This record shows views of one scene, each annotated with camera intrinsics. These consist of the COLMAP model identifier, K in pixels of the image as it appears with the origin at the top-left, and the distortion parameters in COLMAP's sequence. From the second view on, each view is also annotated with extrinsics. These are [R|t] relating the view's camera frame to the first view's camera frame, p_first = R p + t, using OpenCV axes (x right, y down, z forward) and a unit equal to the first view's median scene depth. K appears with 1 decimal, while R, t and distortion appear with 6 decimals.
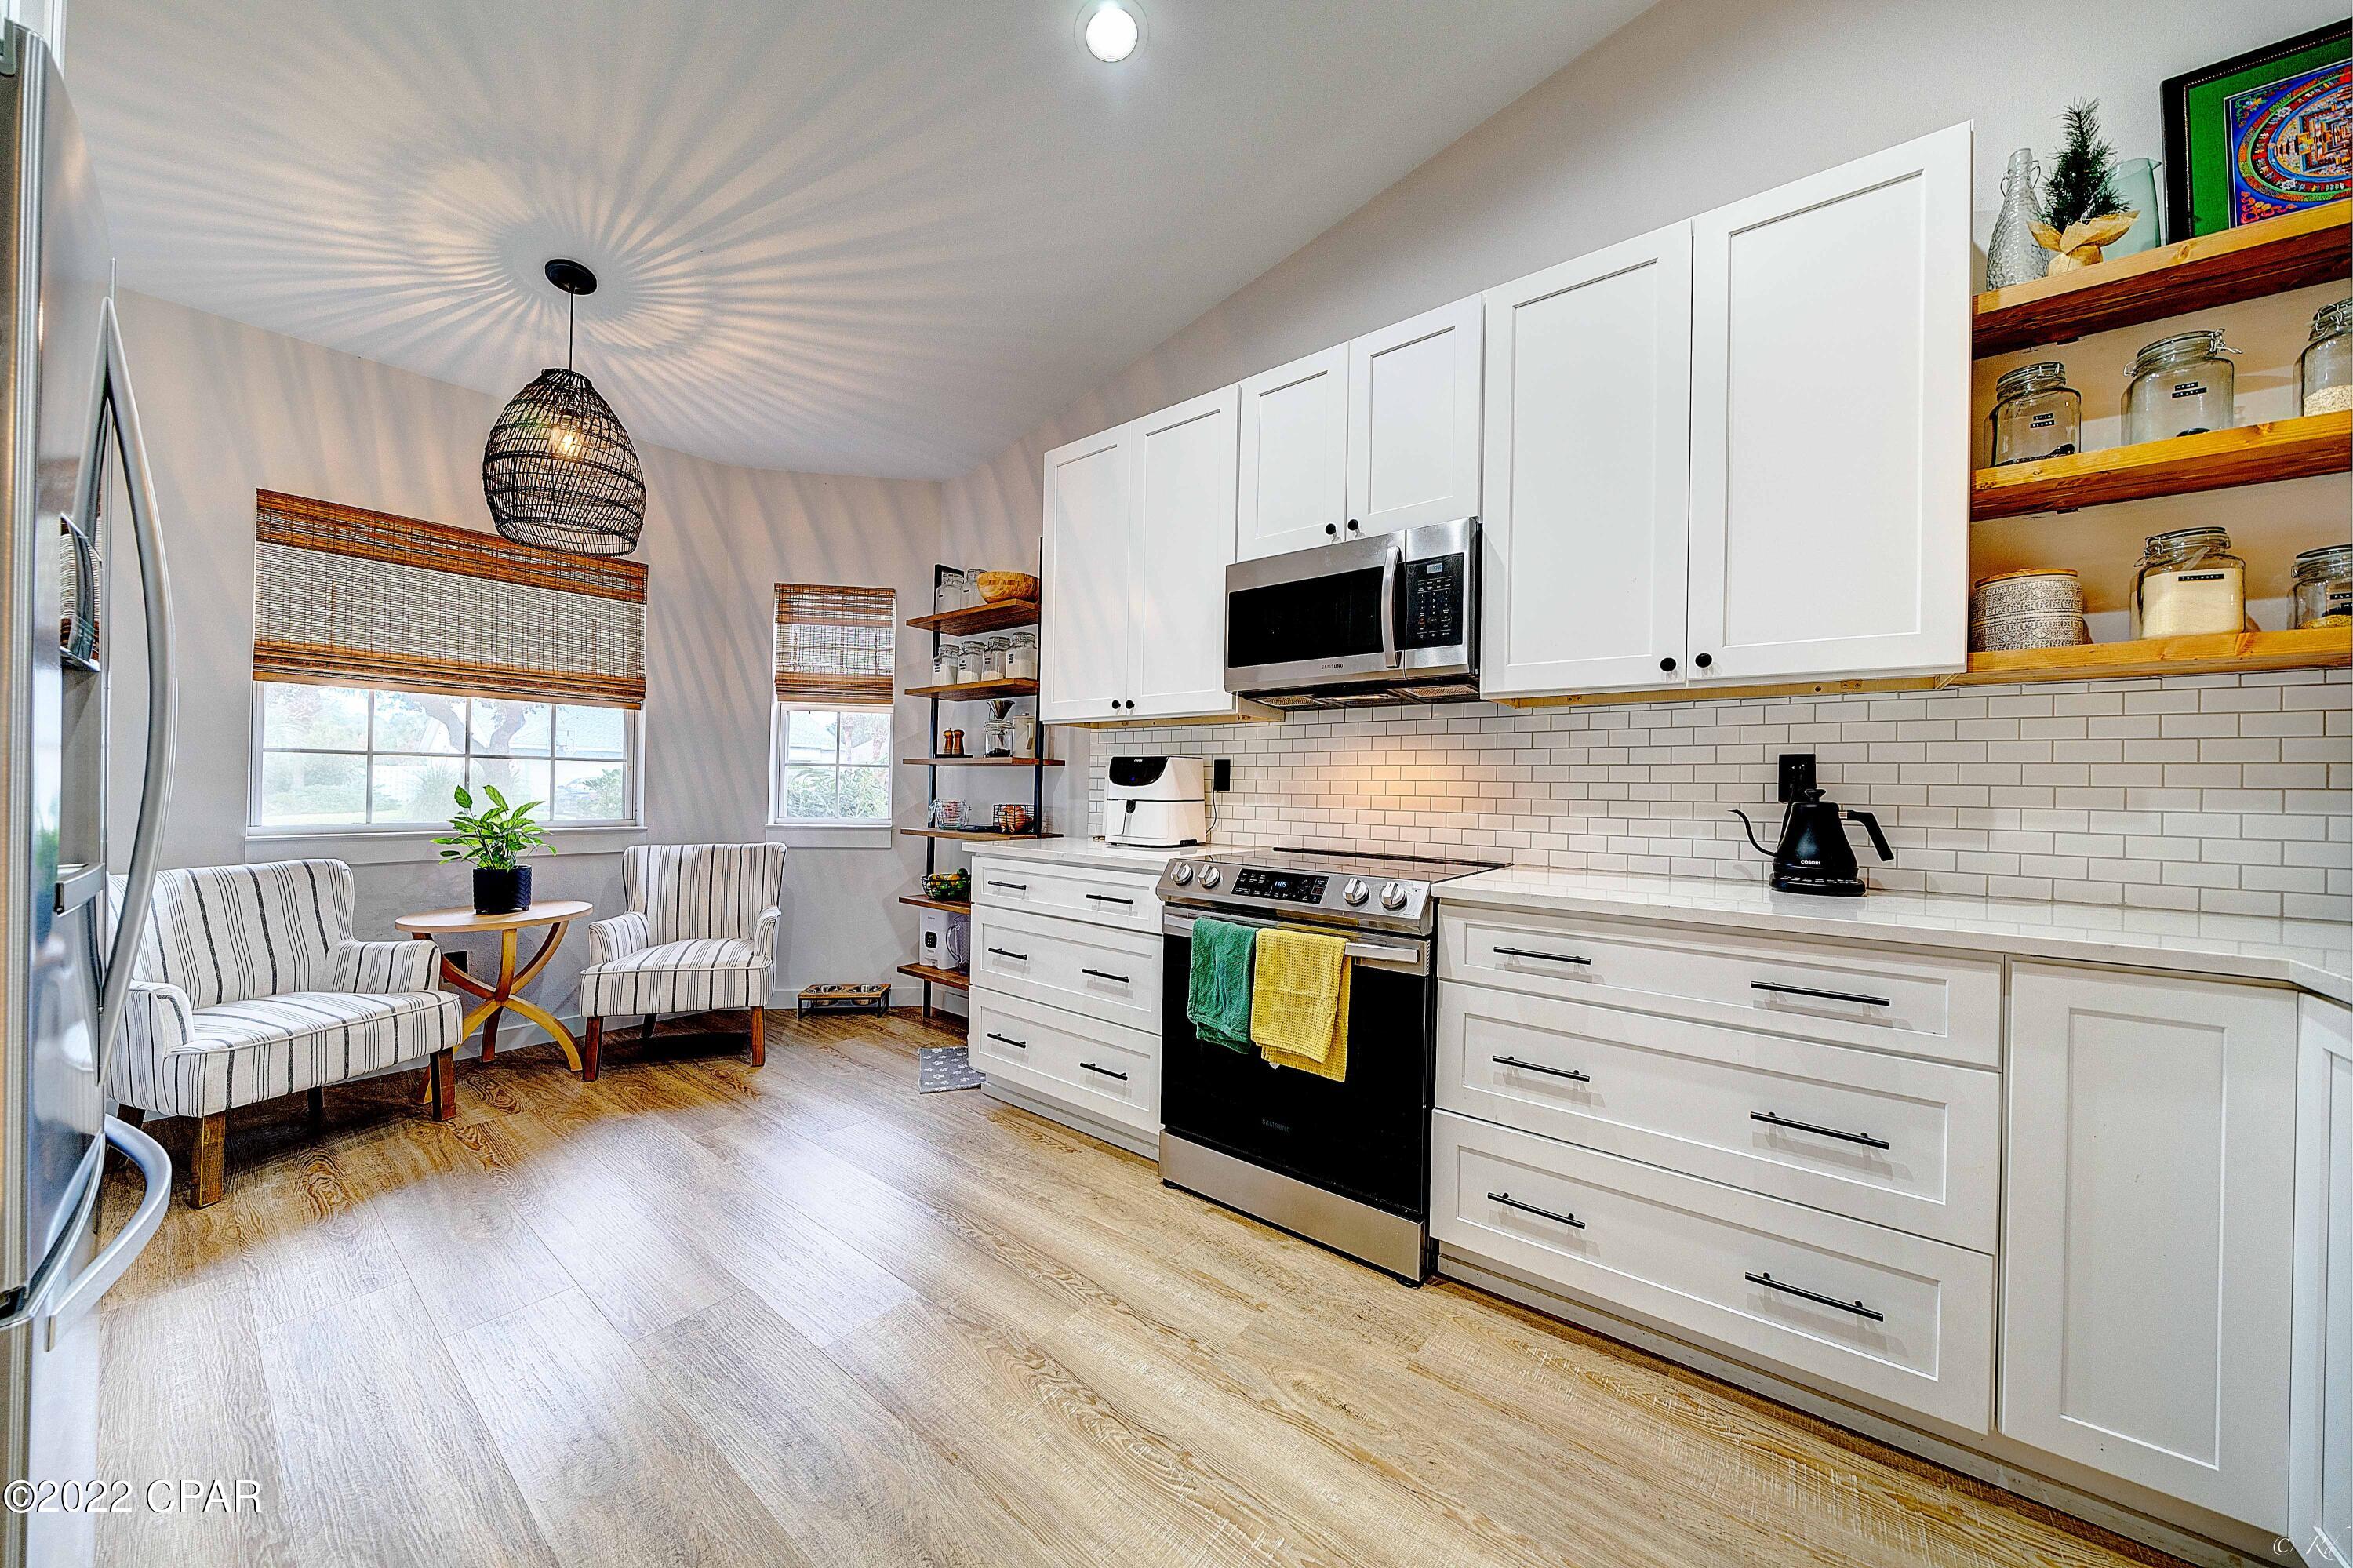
lens RADIAL K [[807.4, 0, 1179.5], [0, 807.4, 785.8], [0, 0, 1]] dist [0.000755, -0.000031]
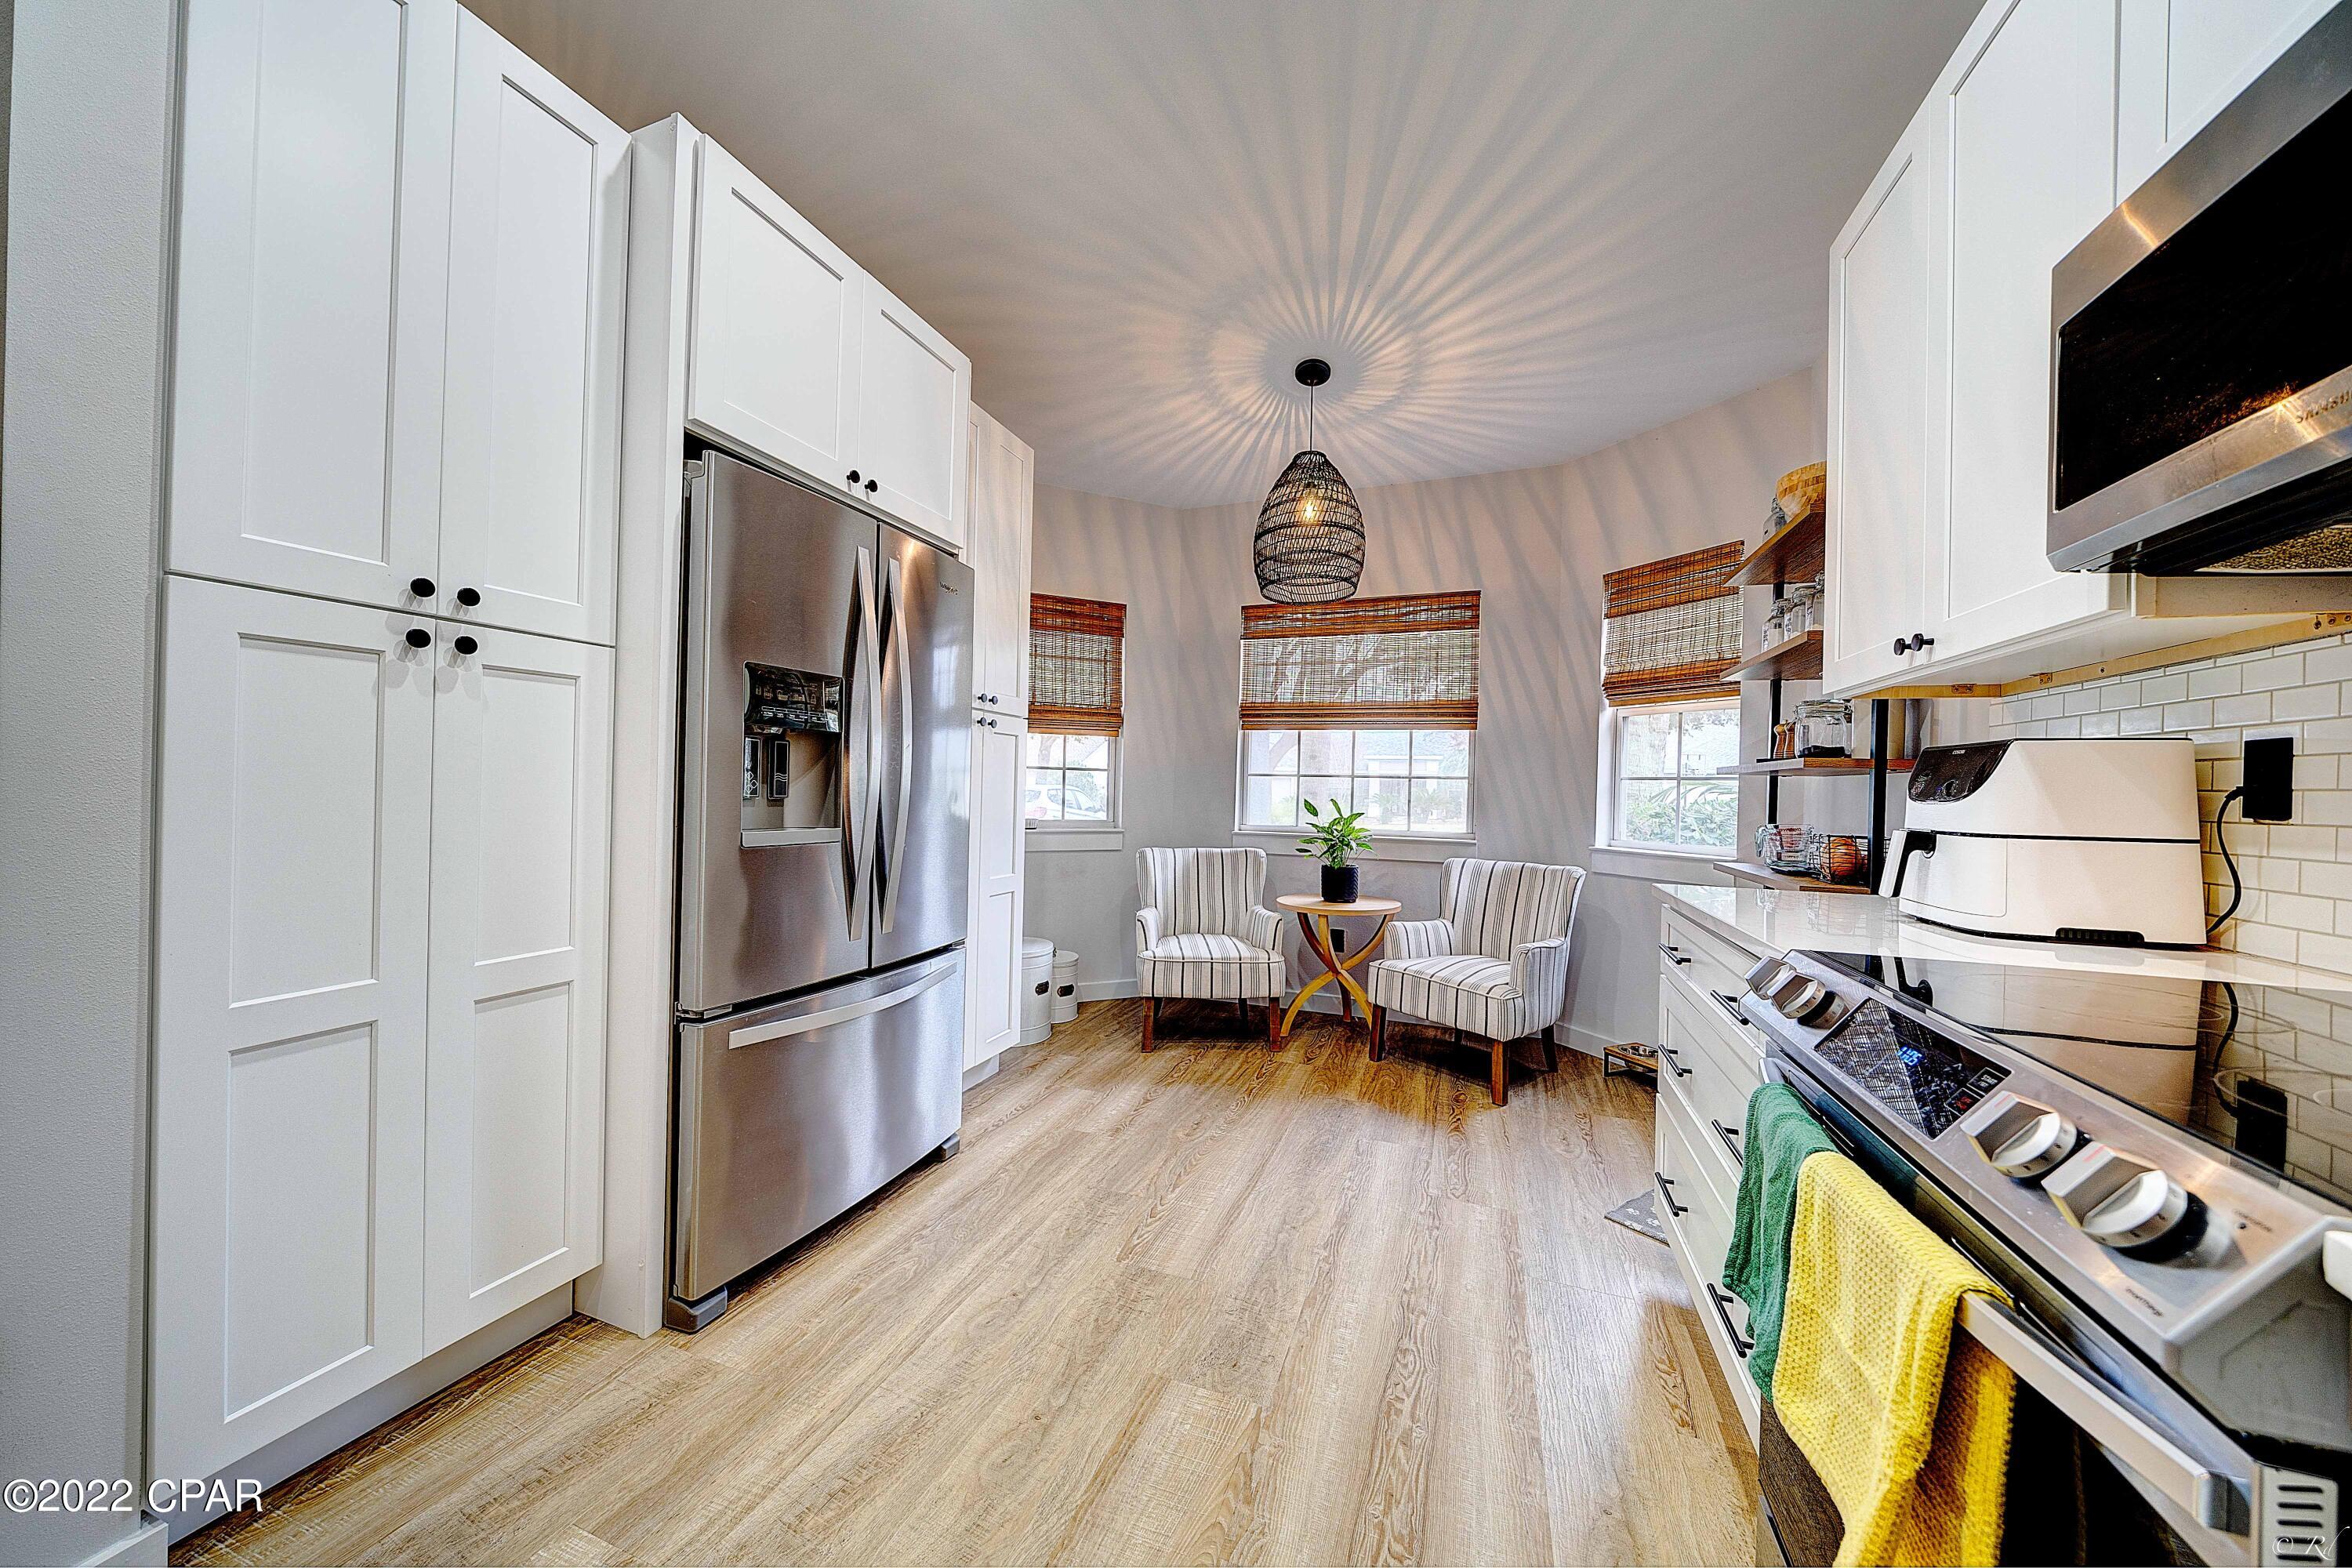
lens RADIAL K [[807.0, 0, 1174.6], [0, 807.0, 784.3], [0, 0, 1]] dist [0.000755, -0.000031]
pose [[0.300227, -0.013625, -0.953770, 0.251482], [-0.017930, 0.999641, -0.019924, 0.006357], [0.953699, 0.023083, 0.299875, 0.364046]]
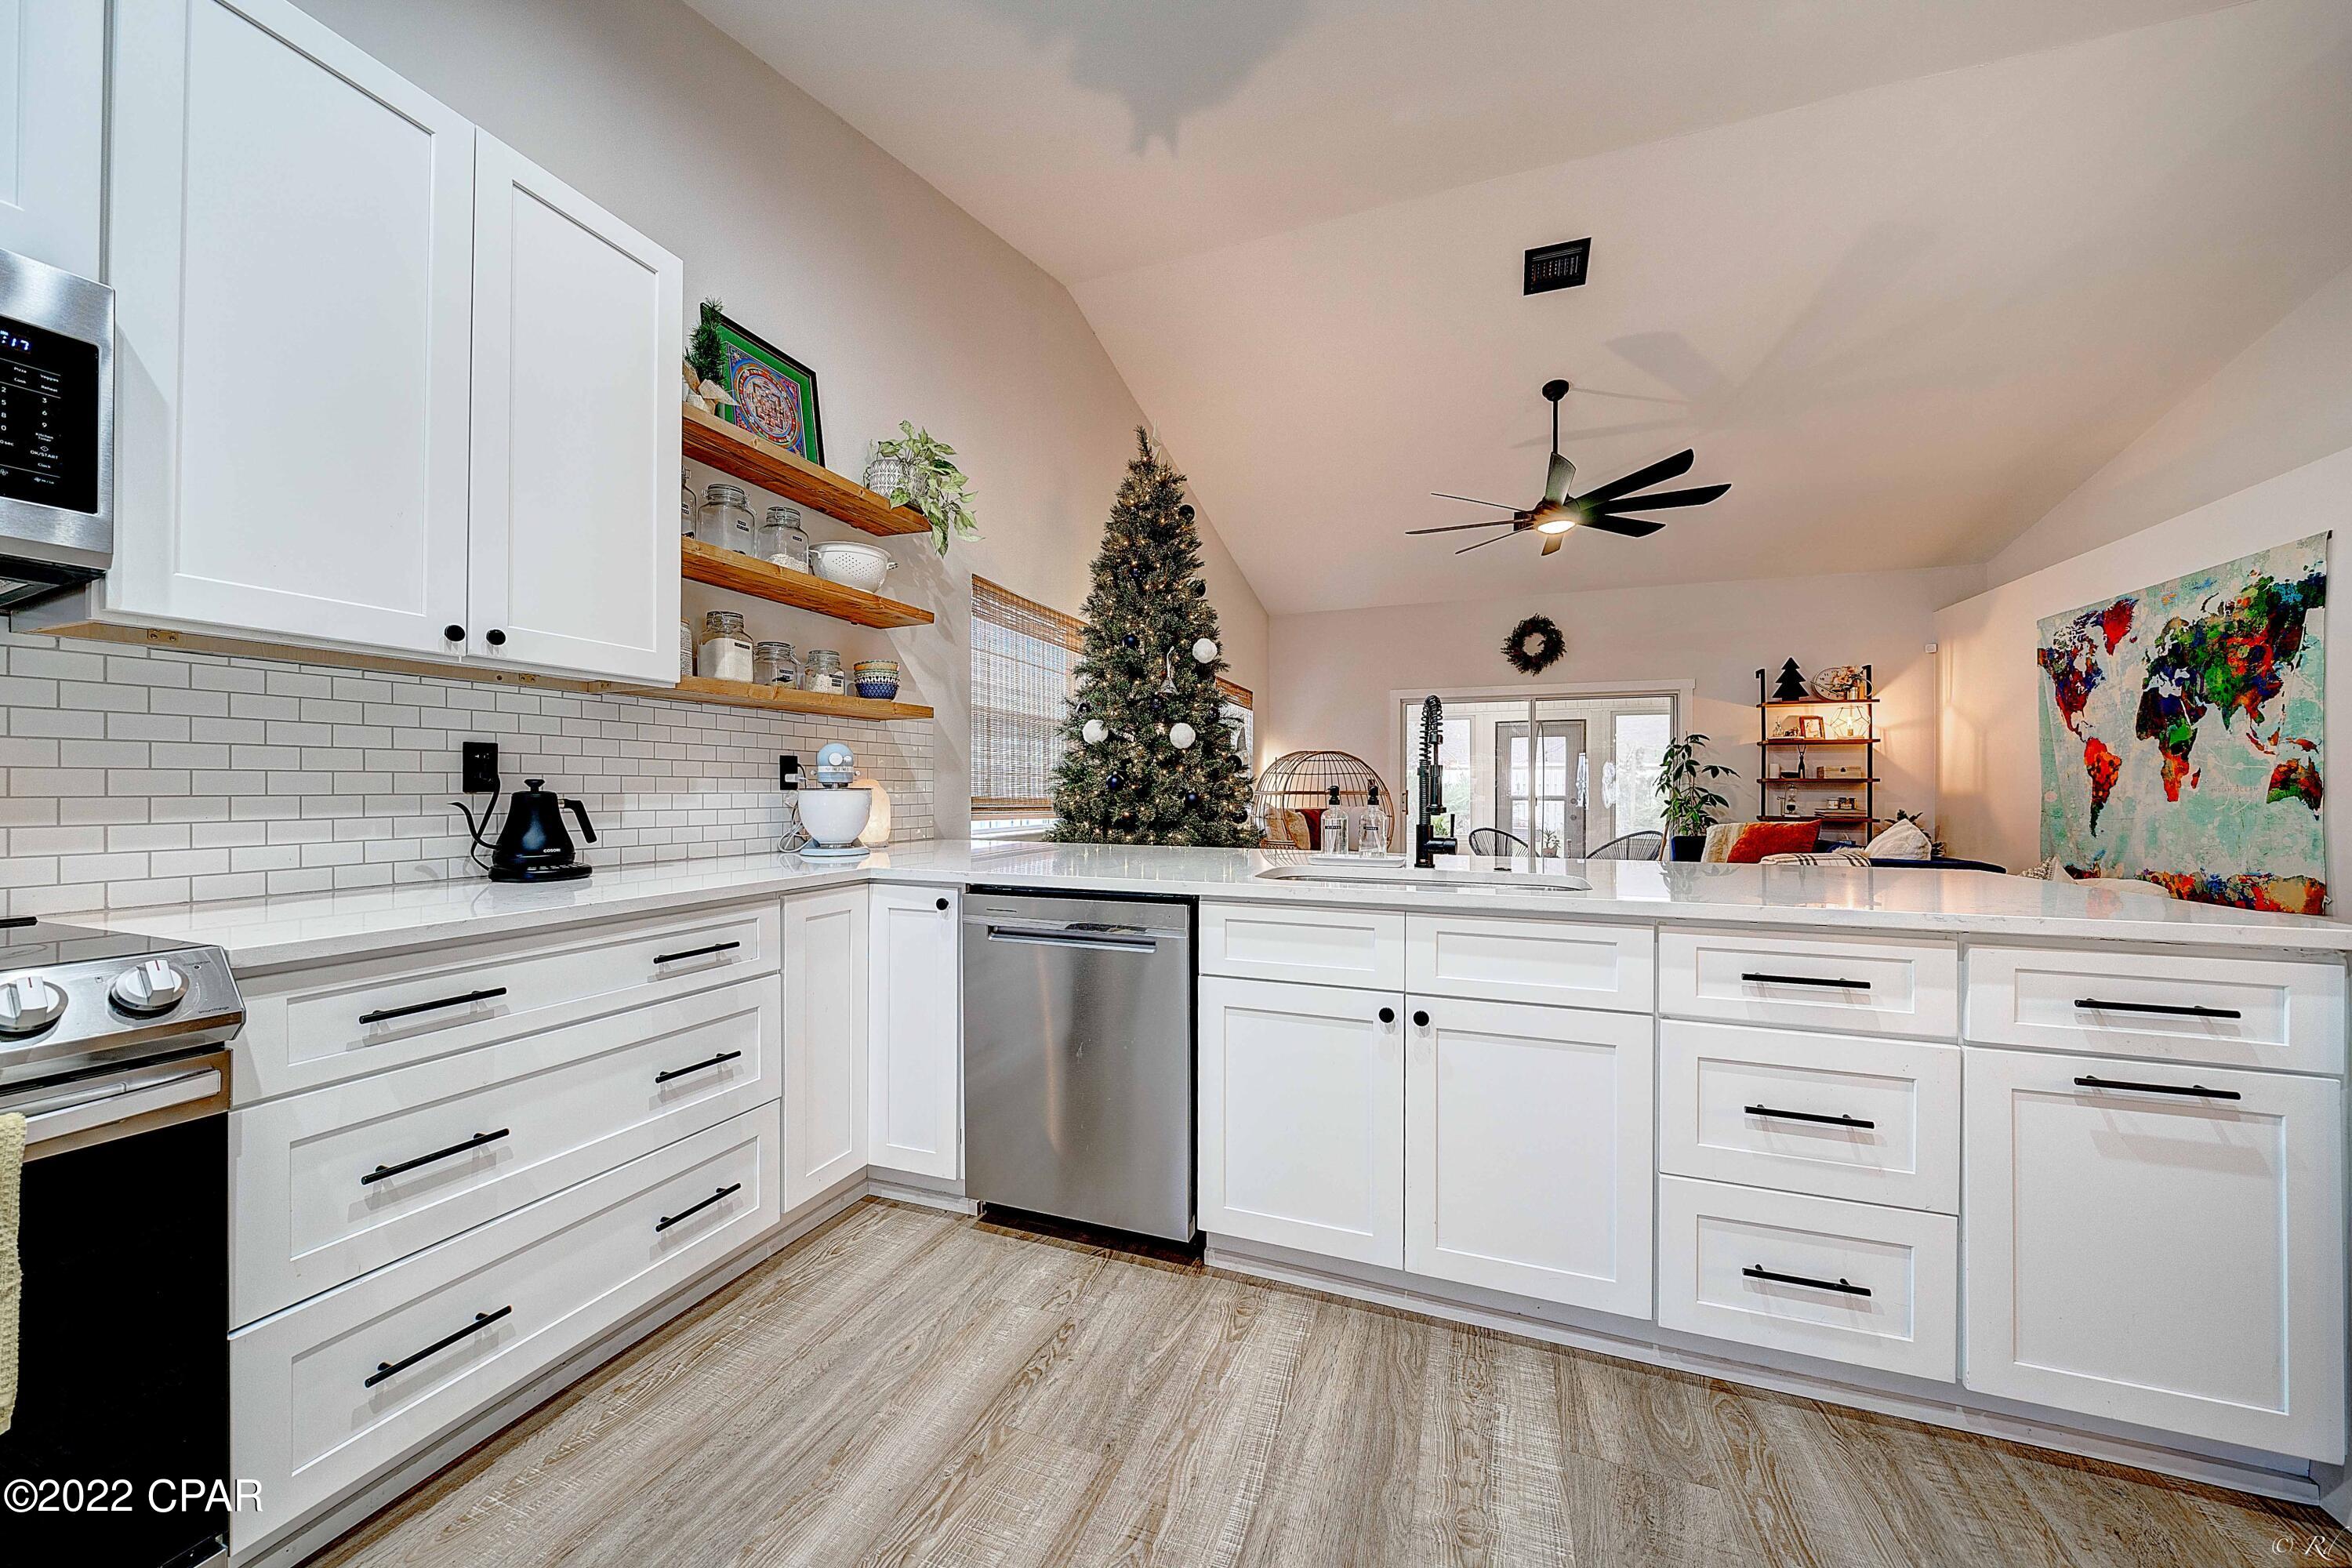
lens RADIAL K [[807.0, 0, 1189.9], [0, 807.0, 784.4], [0, 0, 1]] dist [0.000755, -0.000031]
pose [[-0.288882, -0.014286, 0.957258, -0.565725], [-0.011177, 0.999871, 0.011549, -0.013517], [-0.957299, -0.007363, -0.289005, 0.666876]]
